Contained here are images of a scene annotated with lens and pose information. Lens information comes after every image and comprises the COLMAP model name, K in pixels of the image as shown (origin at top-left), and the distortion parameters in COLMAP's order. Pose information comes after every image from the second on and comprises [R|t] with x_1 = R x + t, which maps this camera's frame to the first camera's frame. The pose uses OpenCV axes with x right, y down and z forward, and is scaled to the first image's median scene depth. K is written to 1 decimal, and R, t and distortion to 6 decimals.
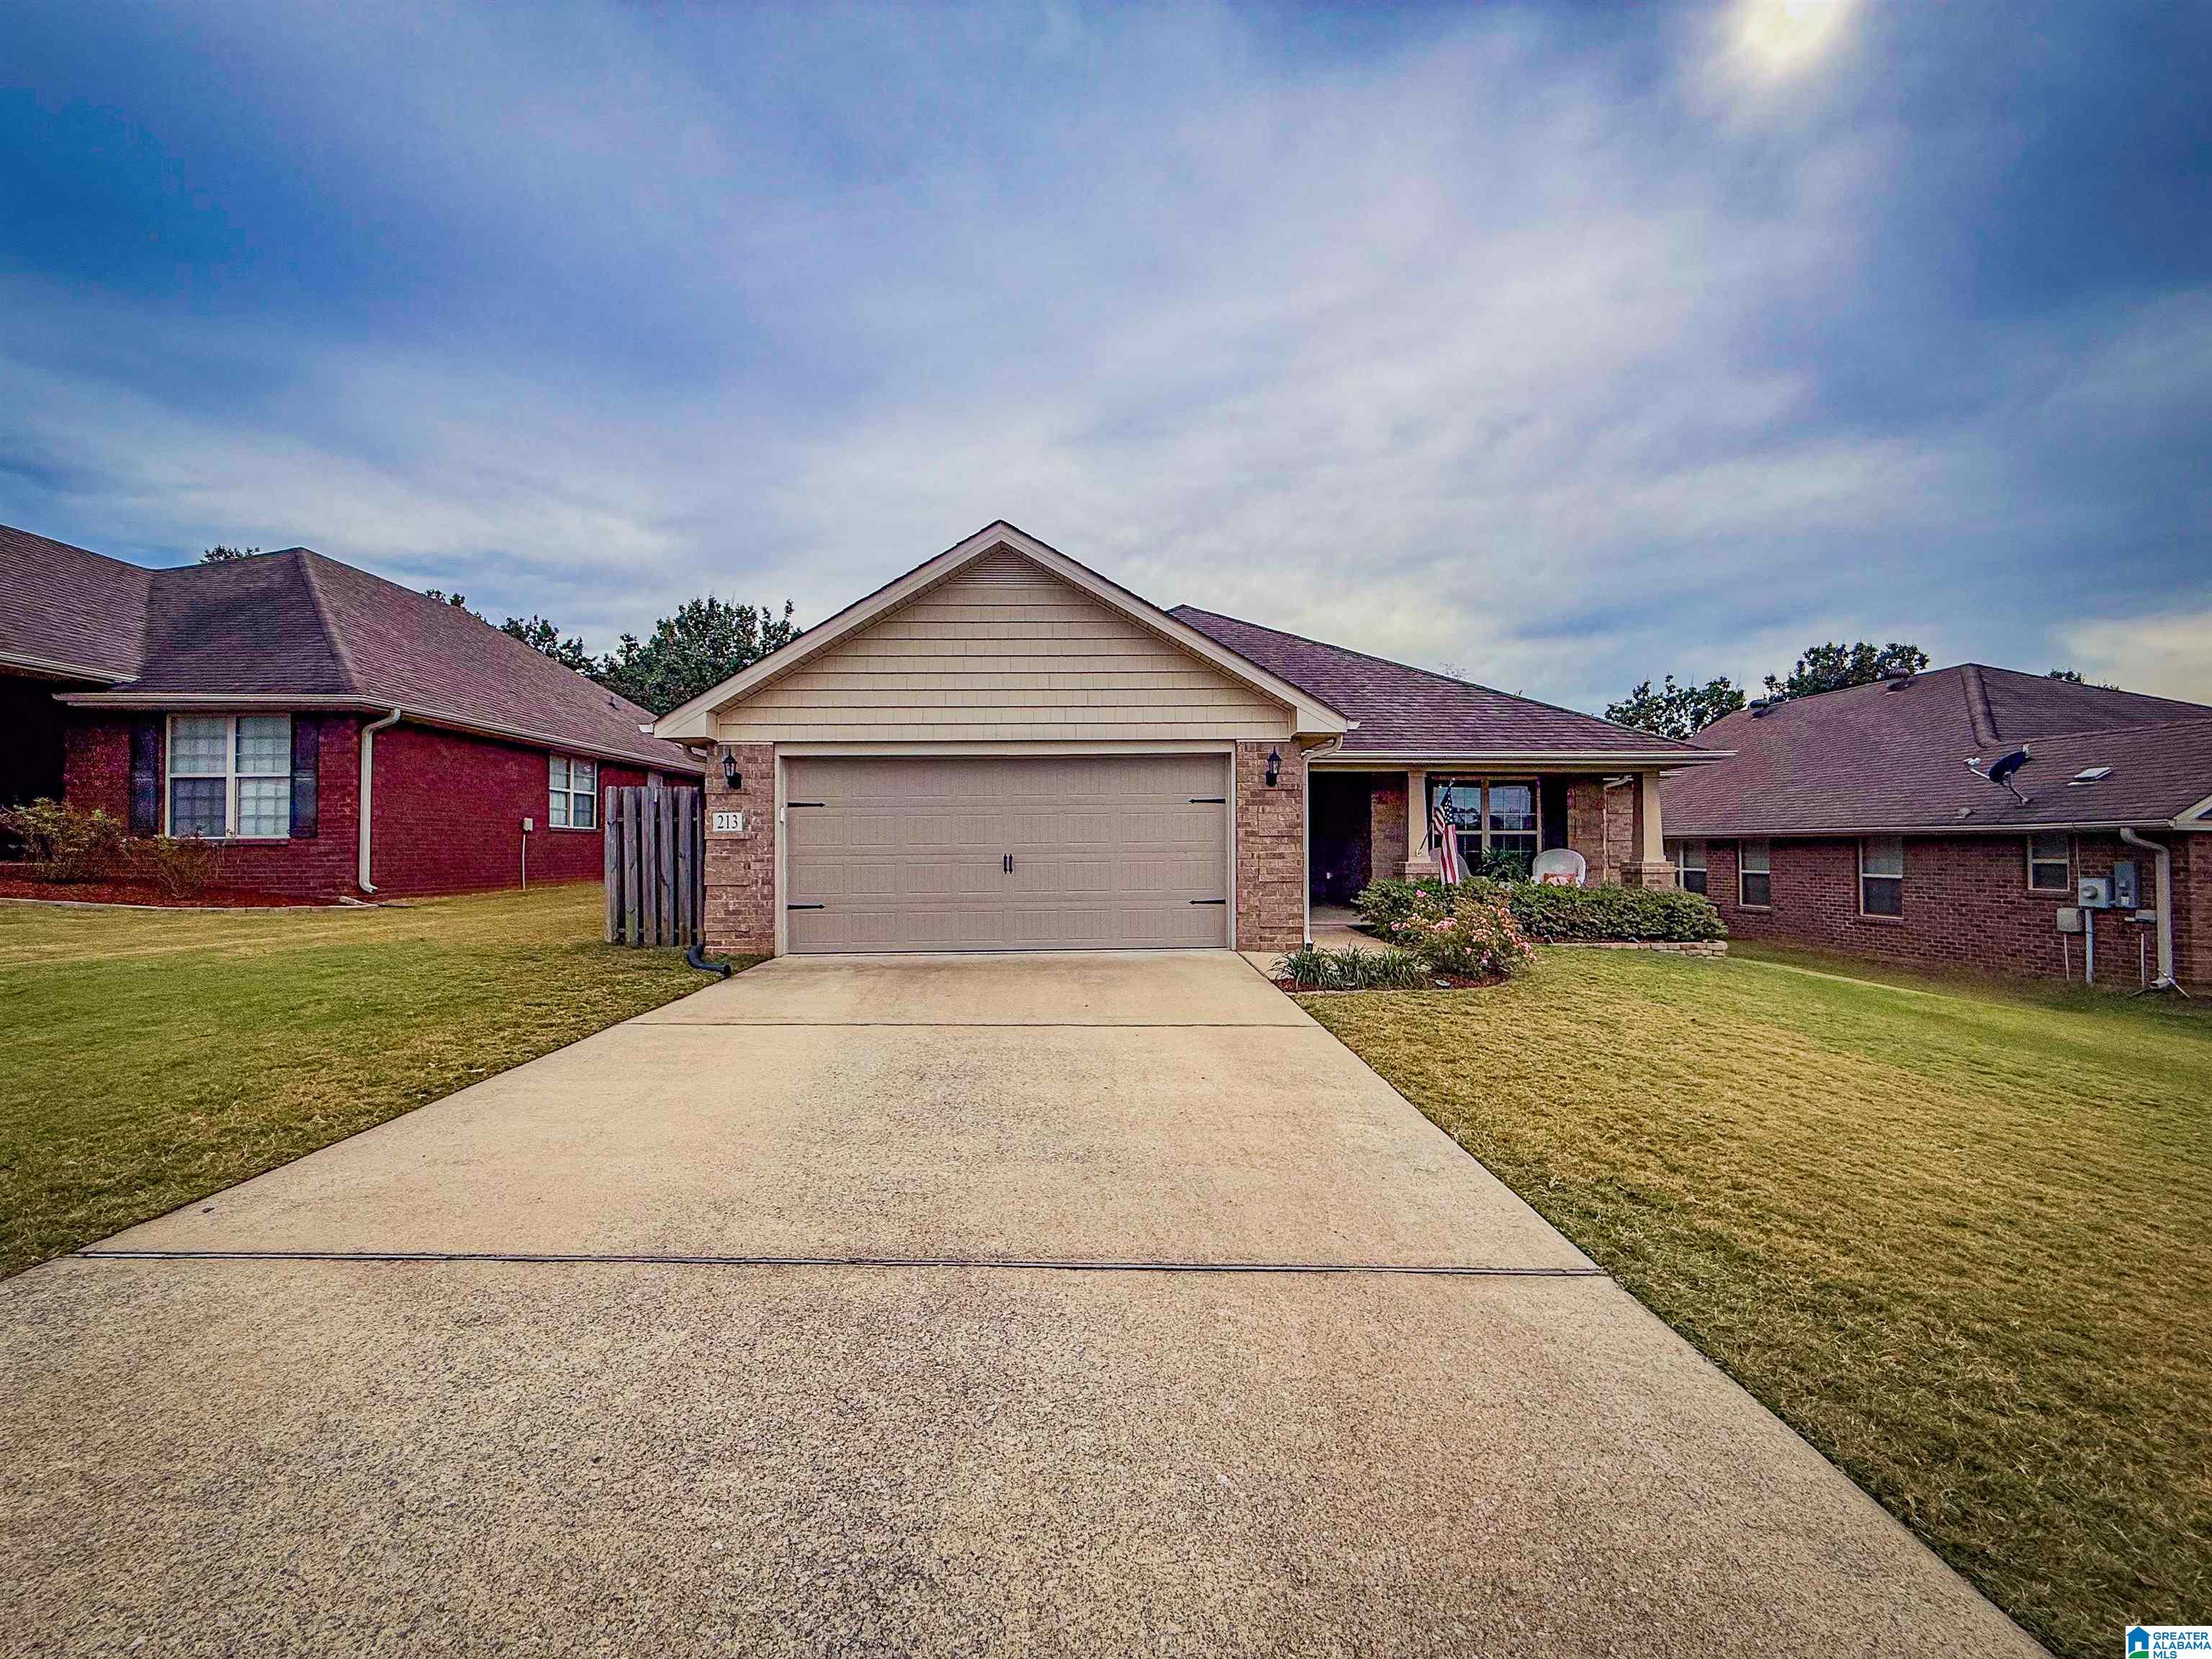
lens RADIAL K [[876.6, 0, 1106.0], [0, 876.6, 829.5], [0, 0, 1]] dist [0.000823, -0.000333]
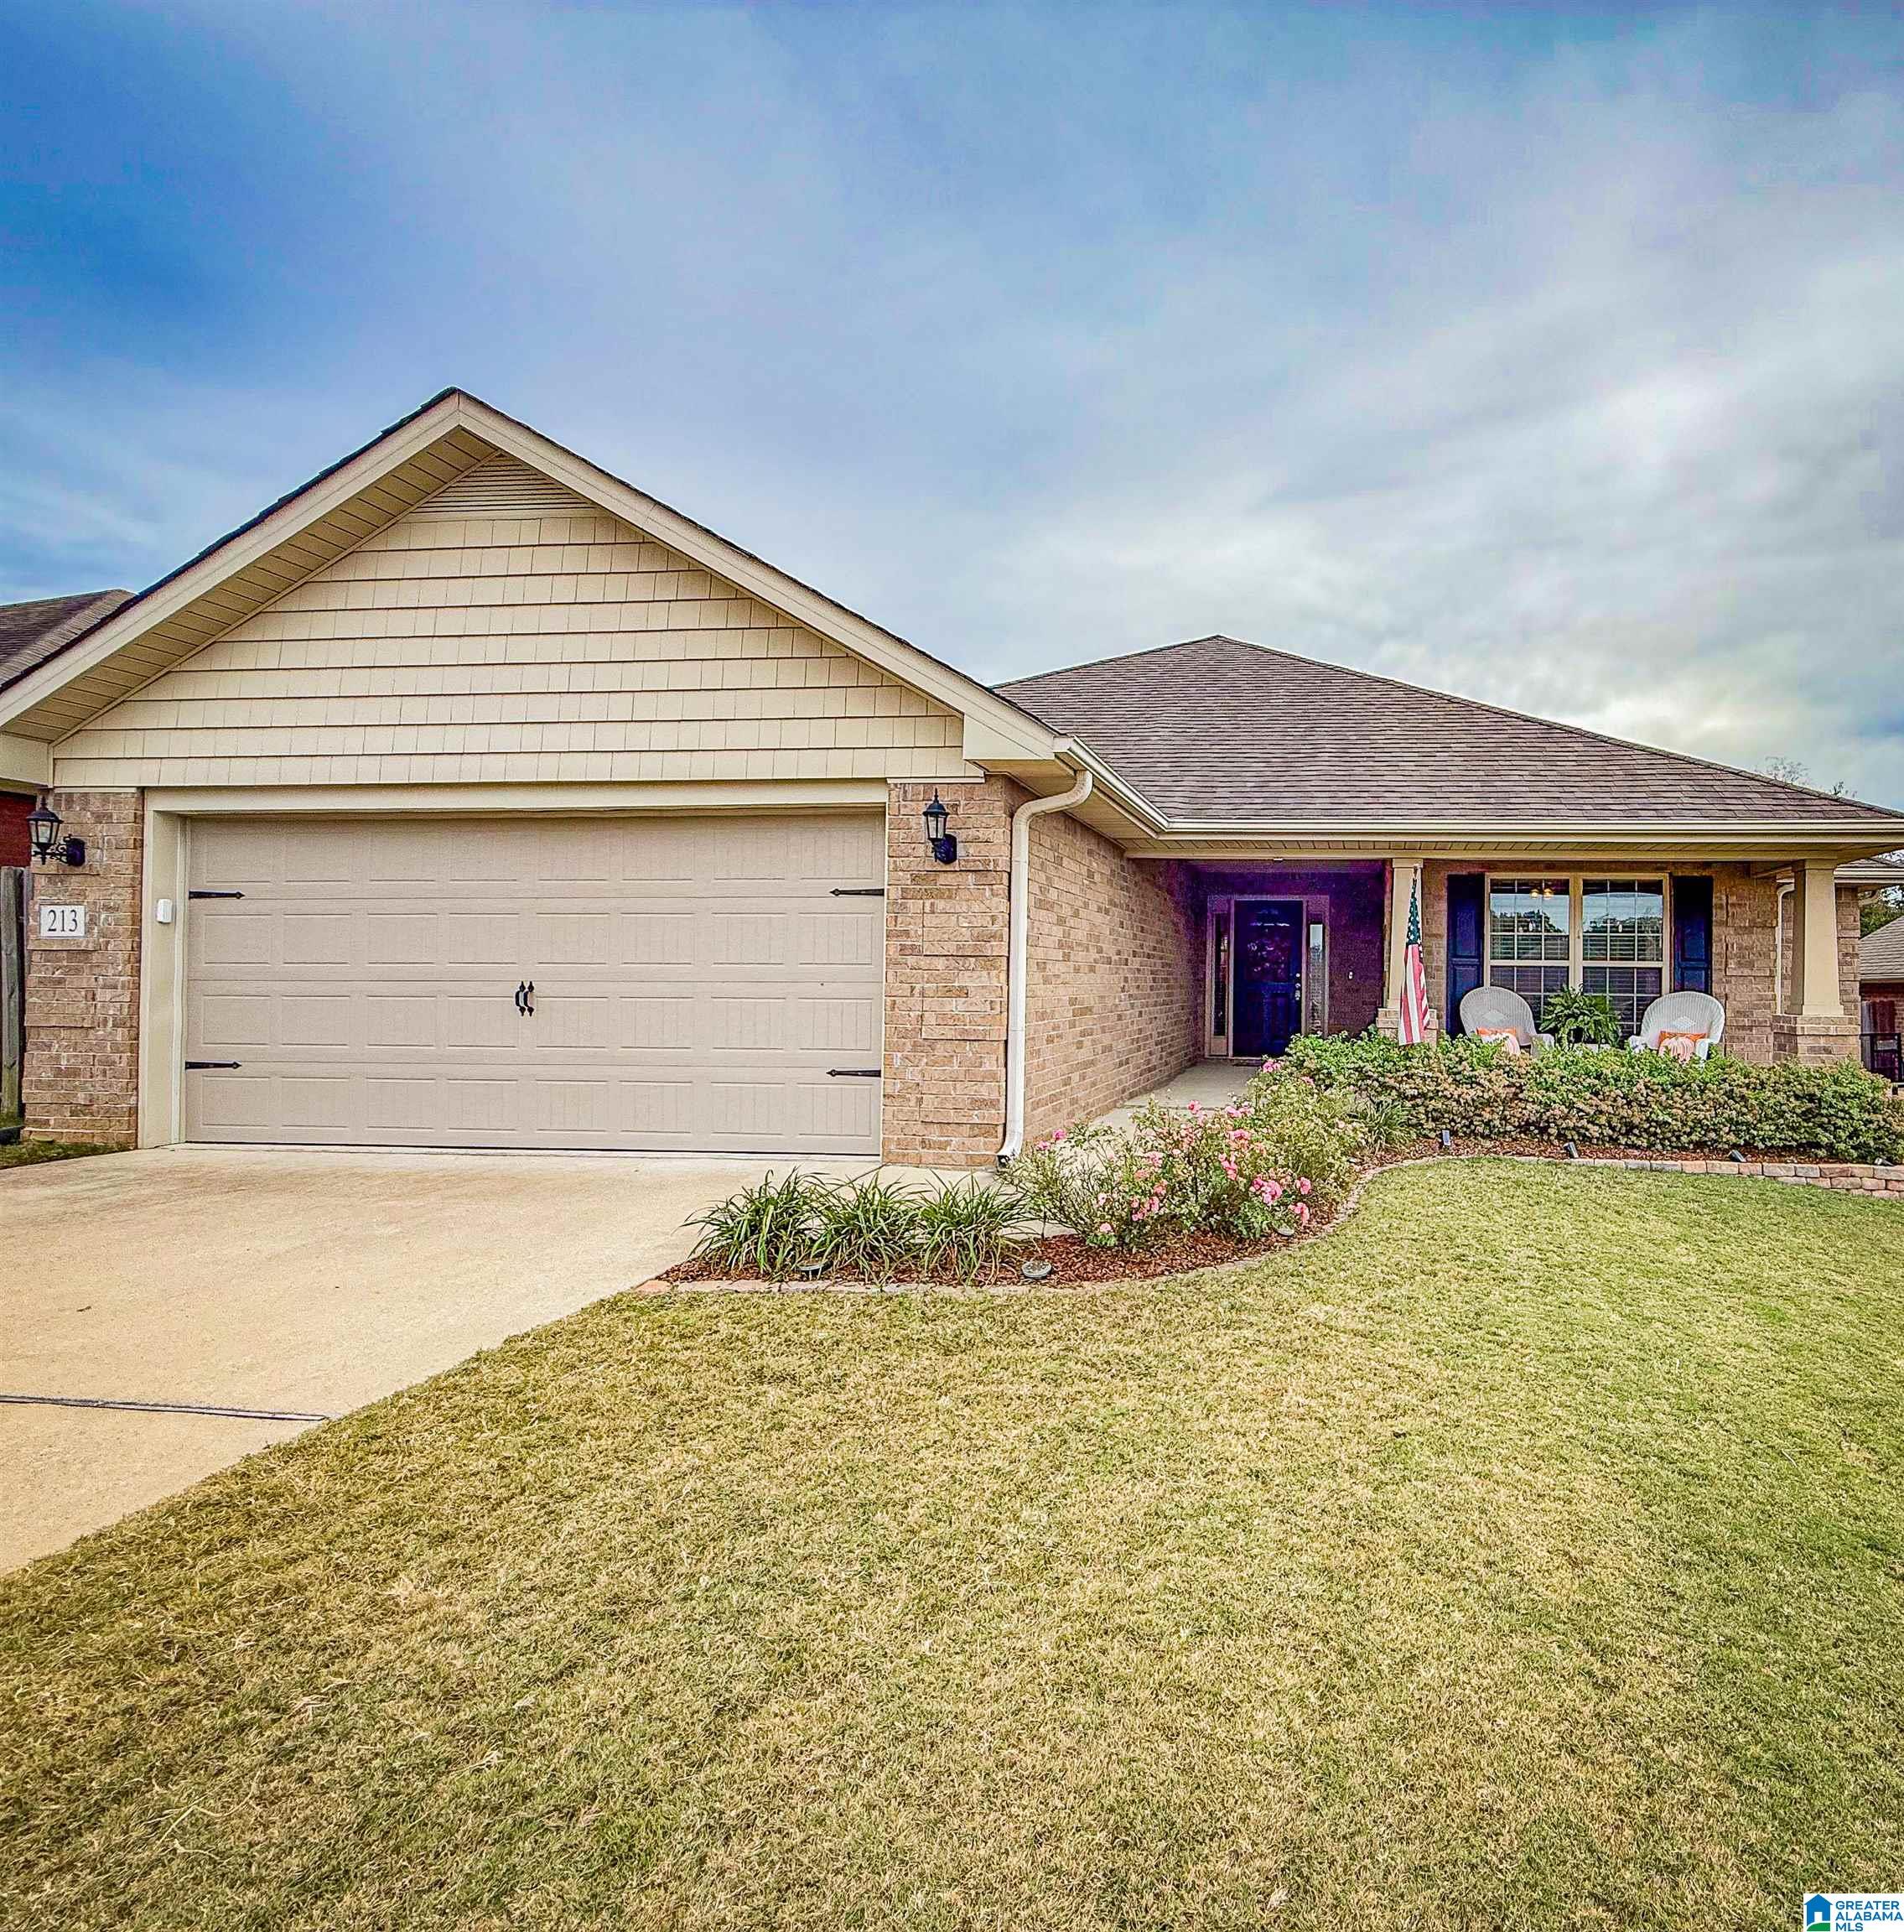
lens RADIAL K [[1236.8, 0, 952.0], [0, 1236.8, 966.0], [0, 0, 1]] dist [0.002356, 0.002046]
pose [[0.993215, 0.013500, -0.115511, 0.272084], [-0.012428, 0.999873, 0.009995, 0.006104], [0.115631, -0.008491, 0.993256, 0.228208]]
